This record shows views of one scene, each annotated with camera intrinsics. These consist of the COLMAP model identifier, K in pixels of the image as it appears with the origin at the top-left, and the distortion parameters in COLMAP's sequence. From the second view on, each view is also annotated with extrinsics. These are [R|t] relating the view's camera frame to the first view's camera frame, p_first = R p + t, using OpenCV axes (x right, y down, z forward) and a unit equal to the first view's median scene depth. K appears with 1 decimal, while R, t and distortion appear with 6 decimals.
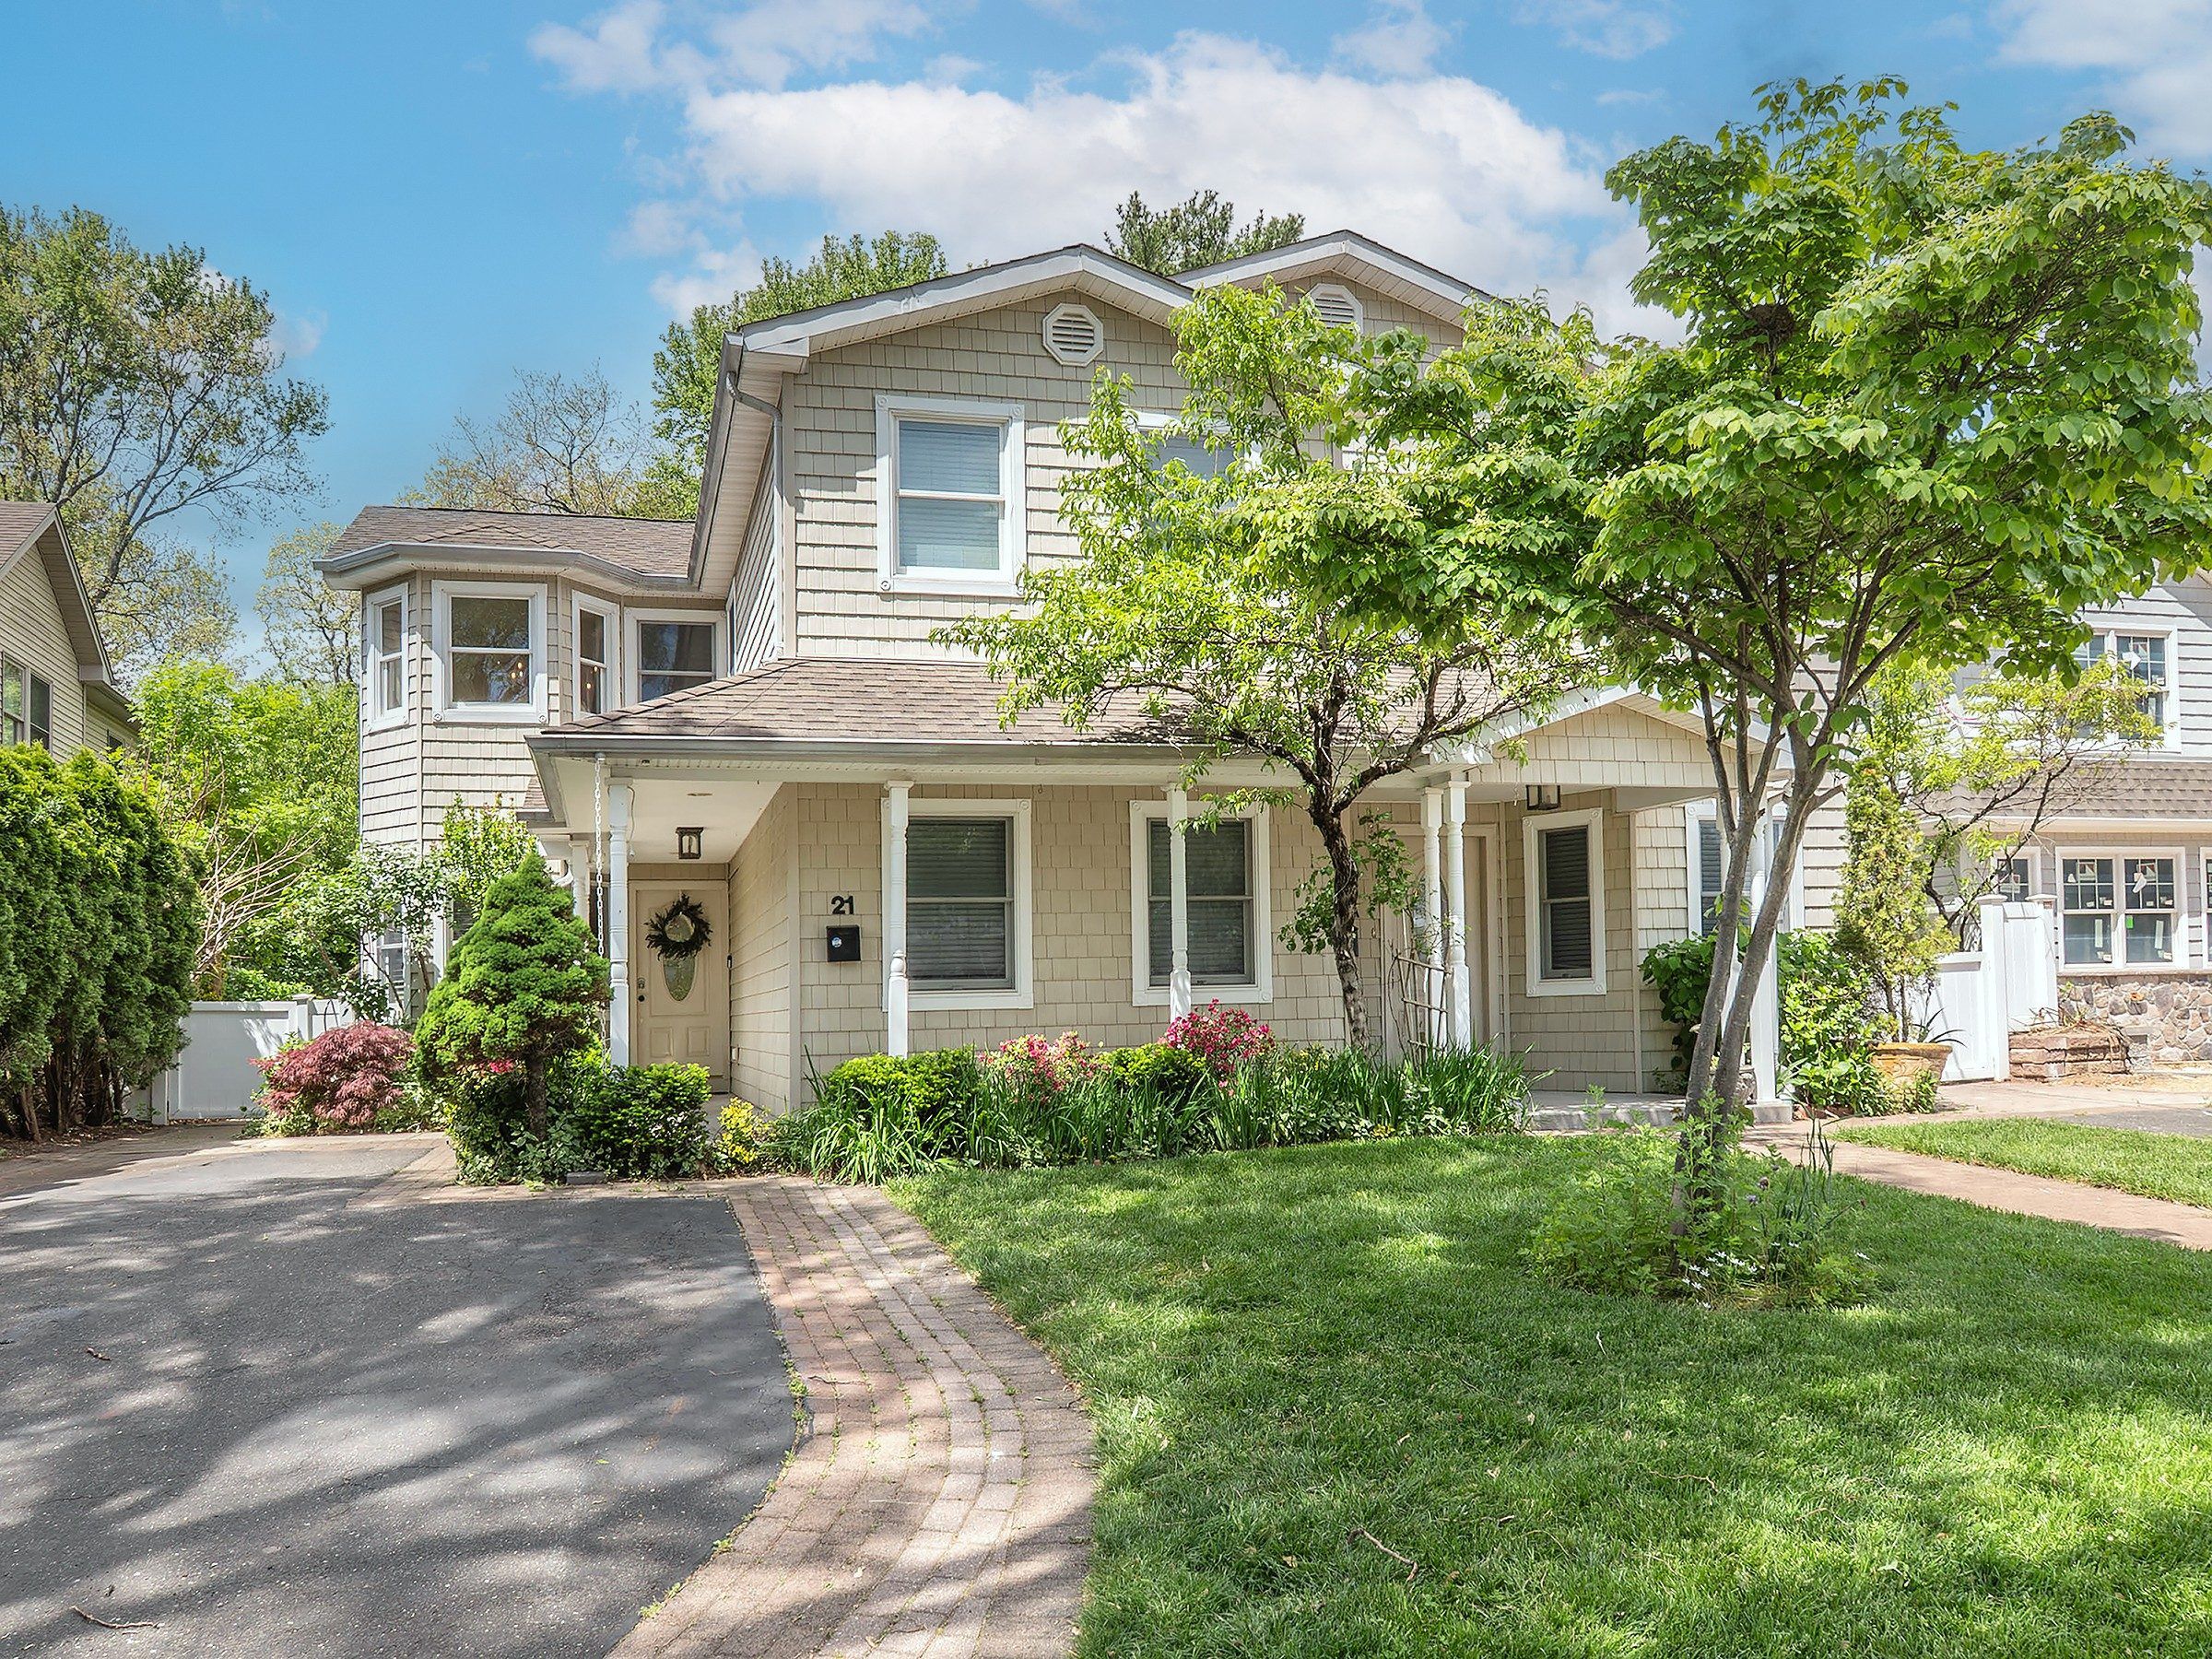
lens RADIAL K [[1345.4, 0, 1105.8], [0, 1345.4, 833.8], [0, 0, 1]] dist [0.003661, -0.000386]
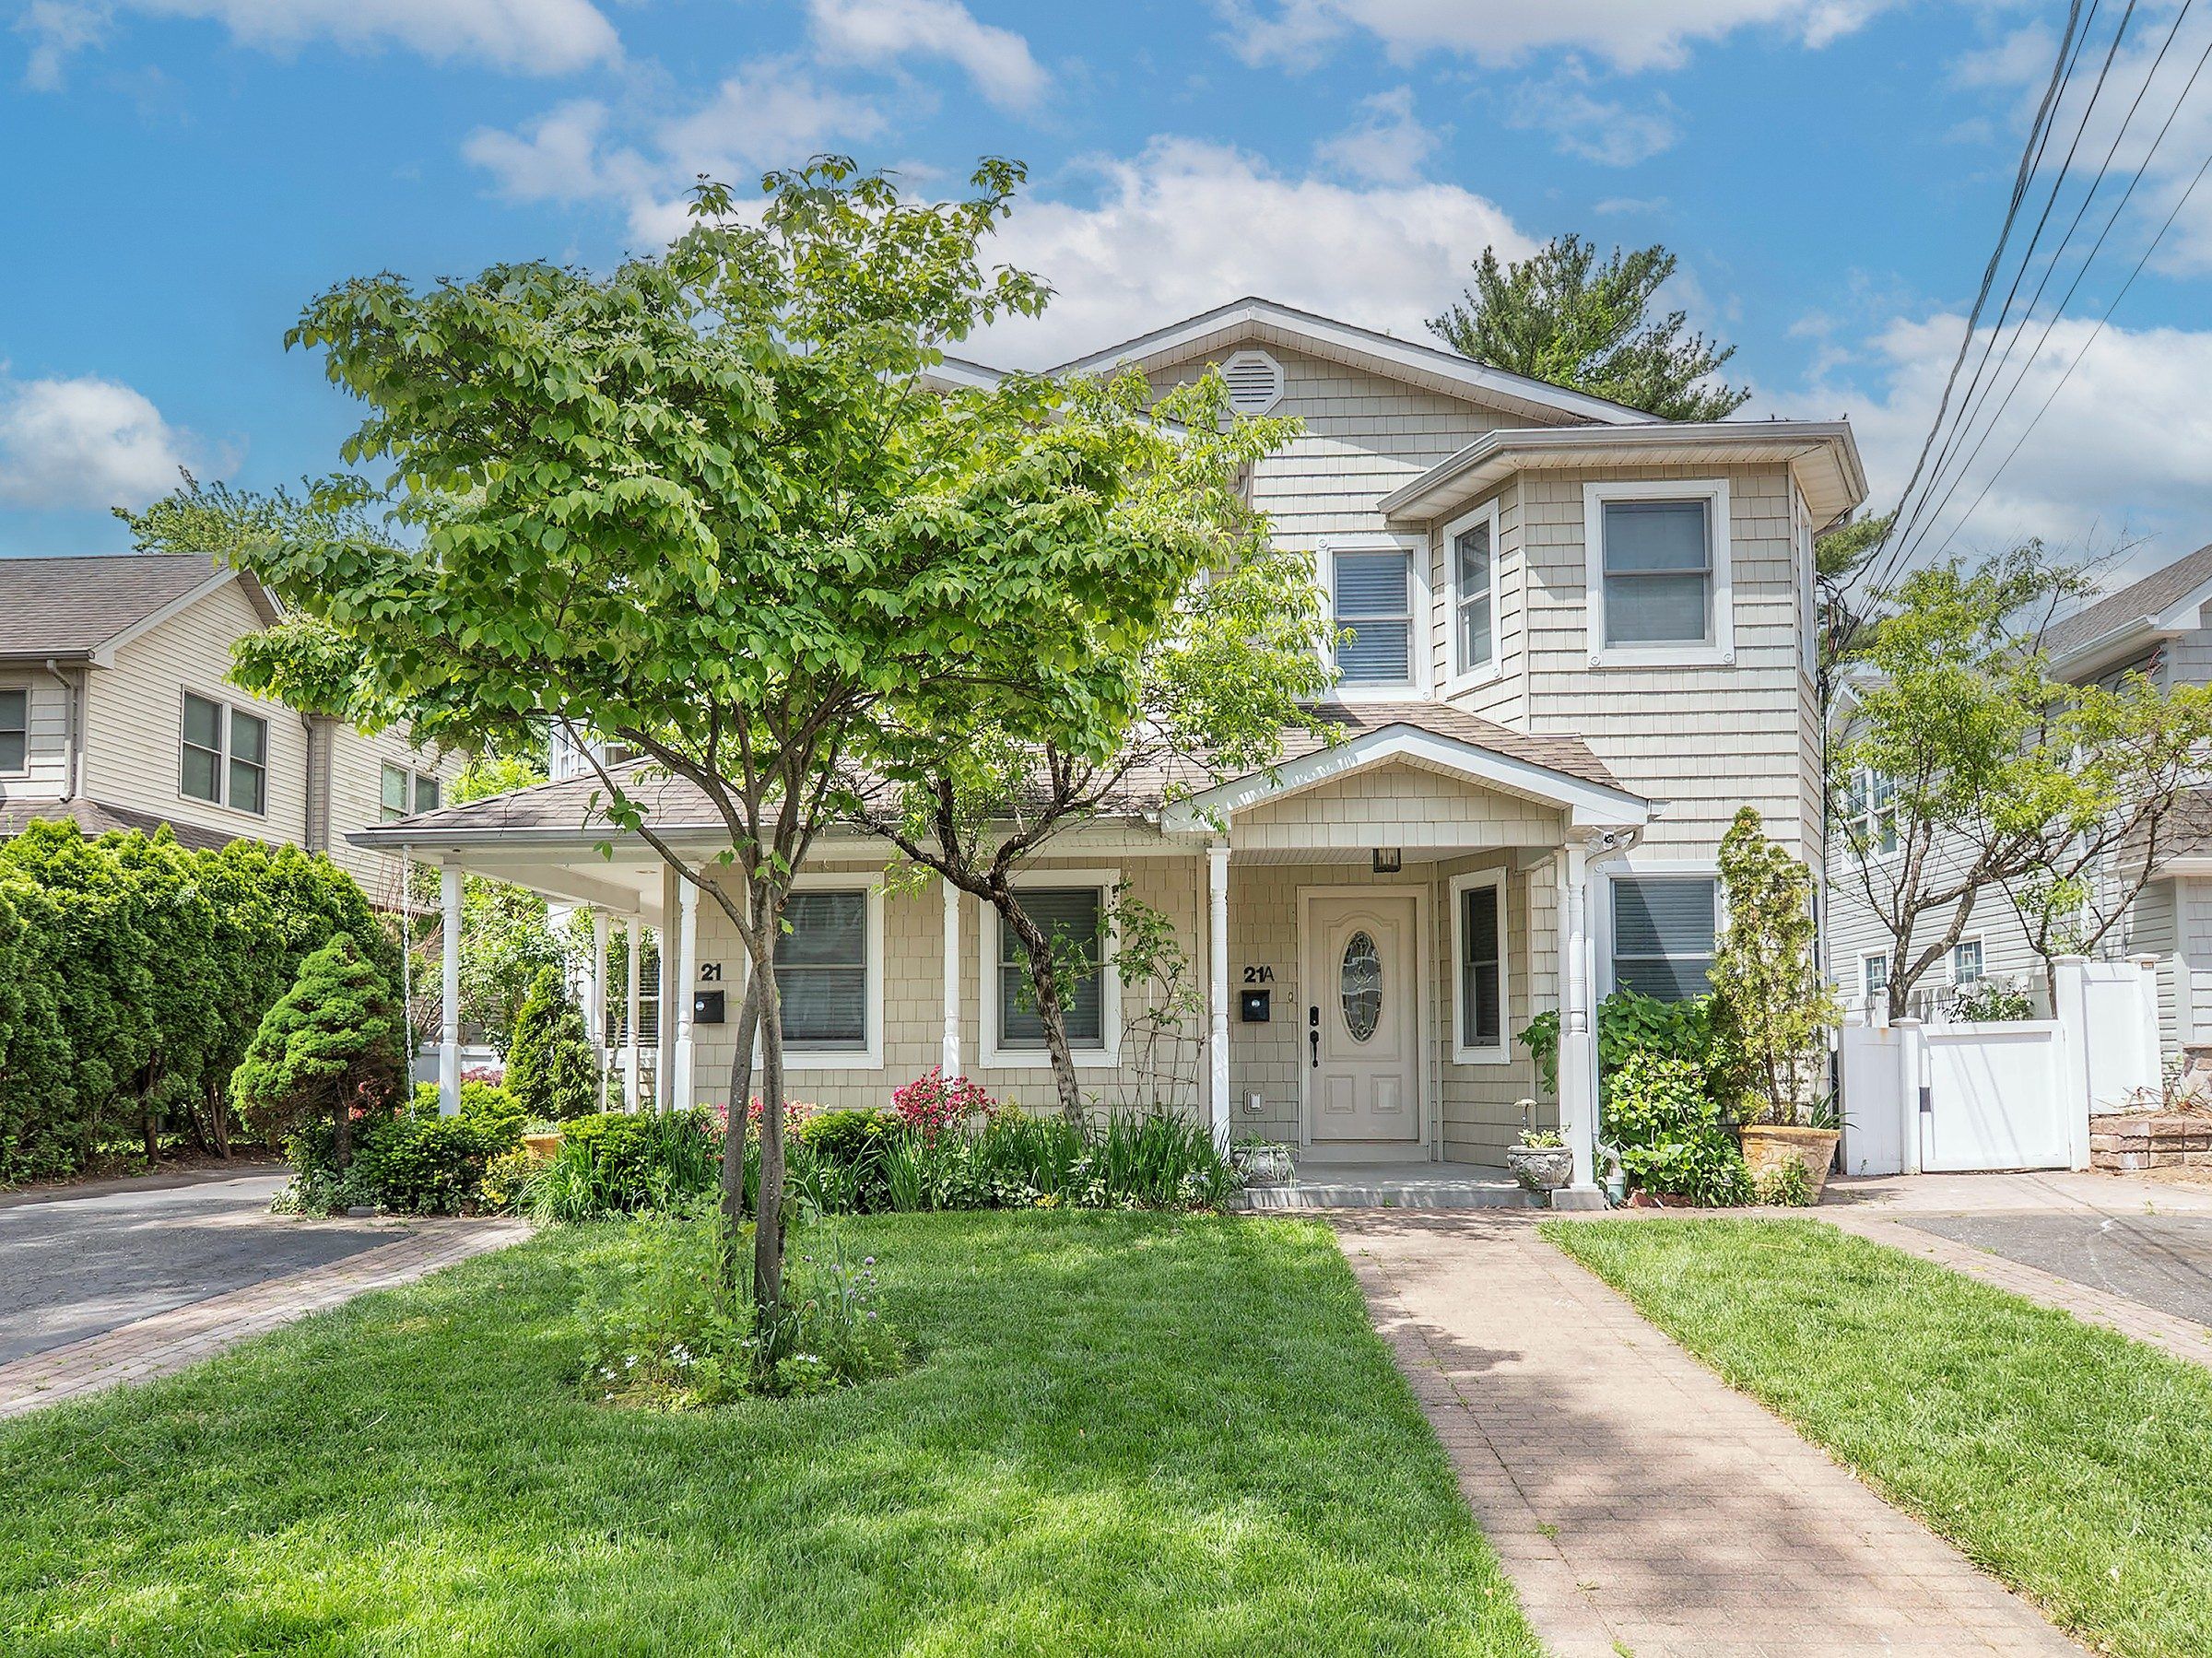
lens RADIAL K [[1290.5, 0, 1106.3], [0, 1290.5, 827.5], [0, 0, 1]] dist [-0.001134, 0.001456]
pose [[0.968273, -0.027950, -0.248326, 0.333199], [0.016116, 0.998641, -0.049560, -0.006542], [0.249374, 0.043985, 0.967408, 0.044139]]
